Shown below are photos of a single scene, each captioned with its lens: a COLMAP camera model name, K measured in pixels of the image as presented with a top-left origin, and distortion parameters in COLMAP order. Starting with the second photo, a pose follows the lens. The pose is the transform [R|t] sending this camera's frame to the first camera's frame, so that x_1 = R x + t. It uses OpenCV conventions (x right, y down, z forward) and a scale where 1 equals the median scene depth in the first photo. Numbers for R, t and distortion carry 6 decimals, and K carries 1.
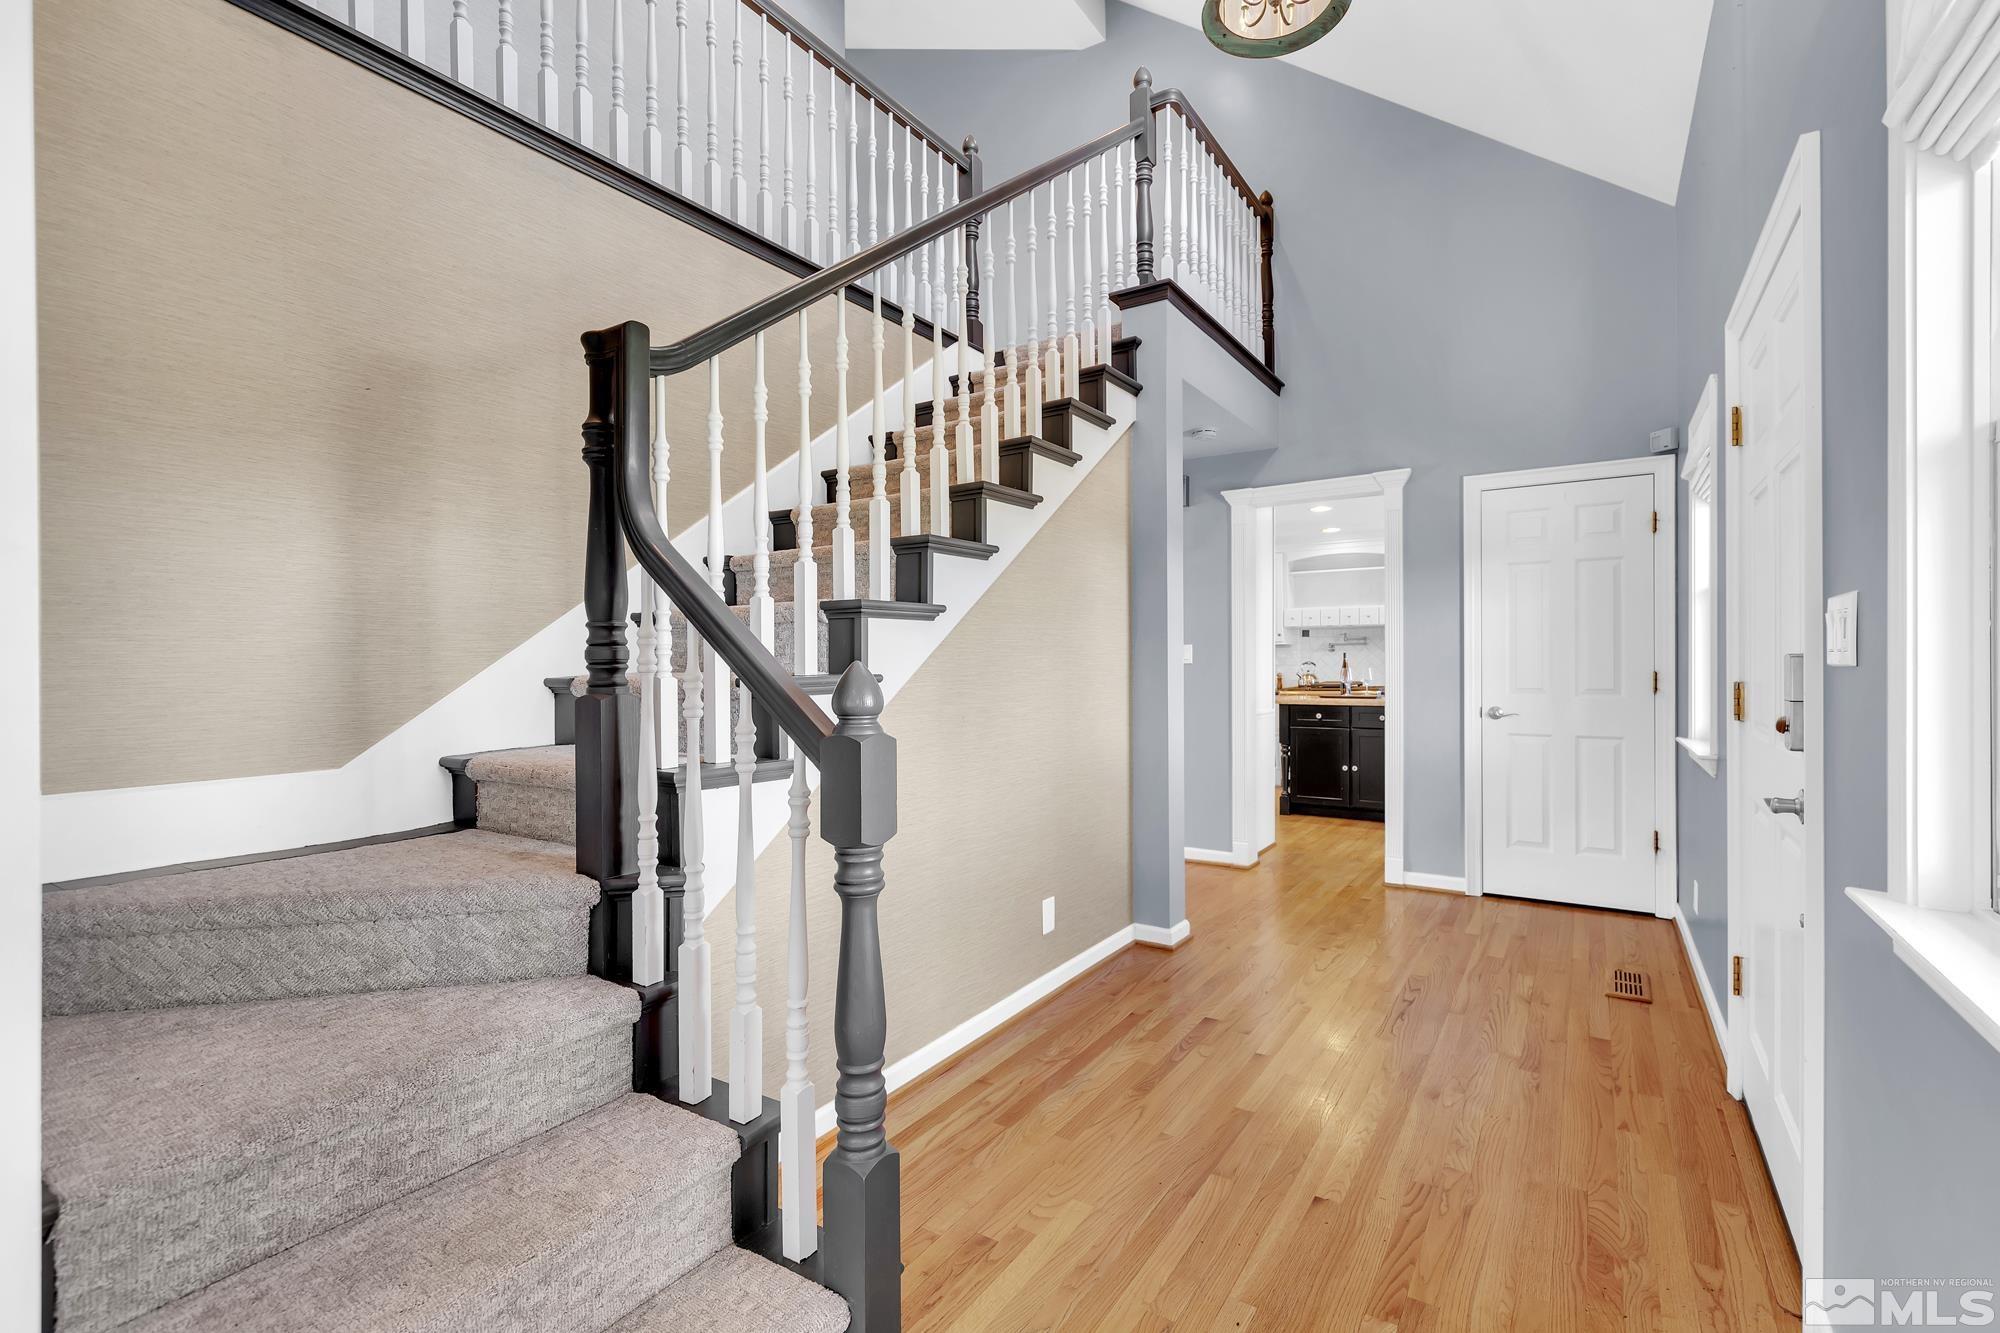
lens RADIAL K [[912.4, 0, 995.3], [0, 912.4, 658.2], [0, 0, 1]] dist [-0.000143, -0.000465]
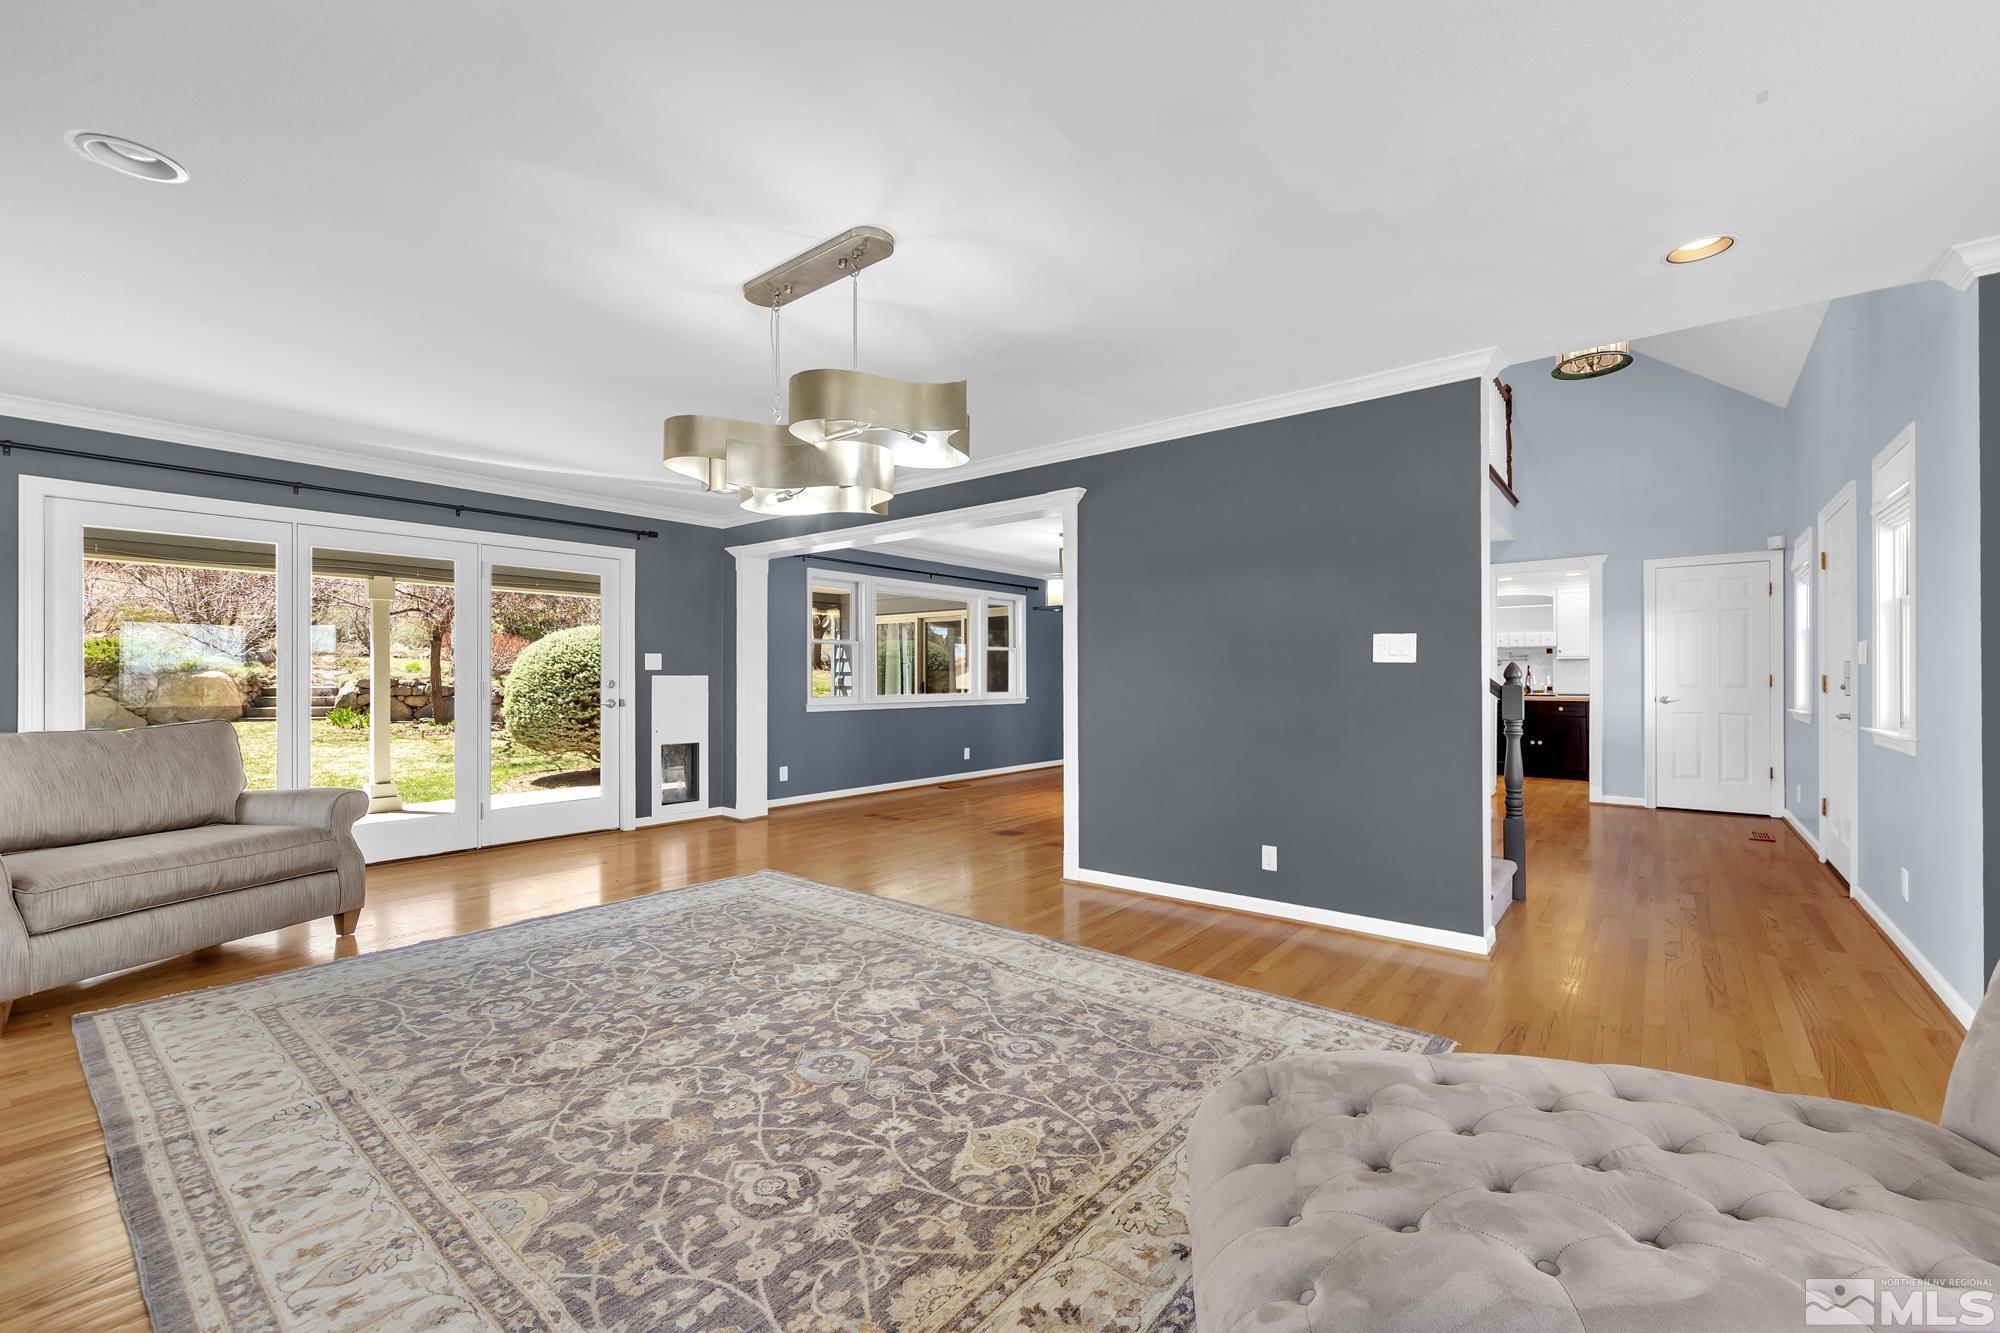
lens RADIAL K [[832.3, 0, 994.8], [0, 832.3, 671.1], [0, 0, 1]] dist [0.007388, -0.000169]
pose [[0.995563, 0.004286, -0.093999, -0.579297], [-0.004592, 0.999985, -0.003042, 0.017764], [0.093985, 0.003460, 0.995568, -0.704953]]
